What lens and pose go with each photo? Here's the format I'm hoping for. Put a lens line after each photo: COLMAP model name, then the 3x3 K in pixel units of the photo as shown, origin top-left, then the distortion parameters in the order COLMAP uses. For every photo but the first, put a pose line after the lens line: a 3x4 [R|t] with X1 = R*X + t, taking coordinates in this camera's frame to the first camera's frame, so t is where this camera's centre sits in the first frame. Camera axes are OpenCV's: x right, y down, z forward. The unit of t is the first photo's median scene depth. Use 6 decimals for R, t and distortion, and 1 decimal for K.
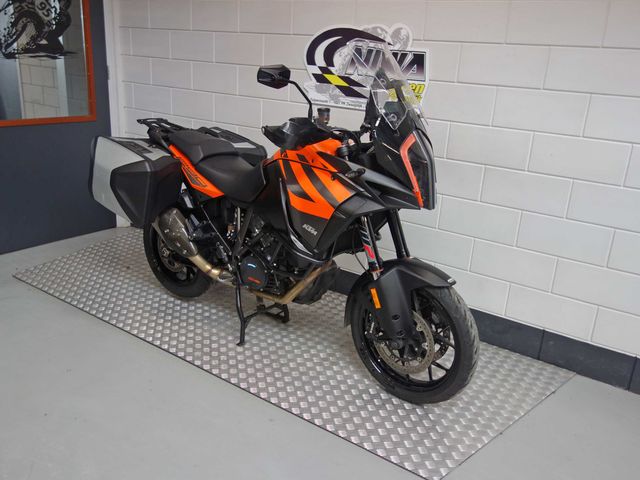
lens RADIAL K [[587.0, 0, 320.0], [0, 587.0, 240.0], [0, 0, 1]] dist [0.004654, -0.001717]
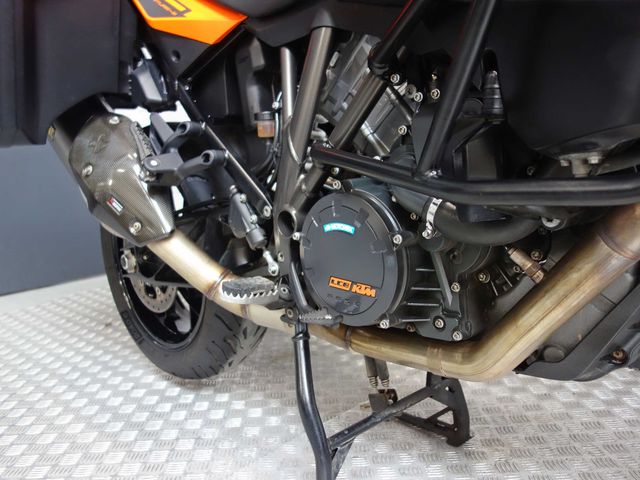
lens RADIAL K [[587.0, 0, 320.0], [0, 587.0, 240.0], [0, 0, 1]] dist [0.004654, -0.001717]
pose [[0.981496, -0.075142, -0.176126, -0.090063], [0.047591, 0.986652, -0.155733, 0.097551], [0.185477, 0.144469, 0.971971, 0.845078]]
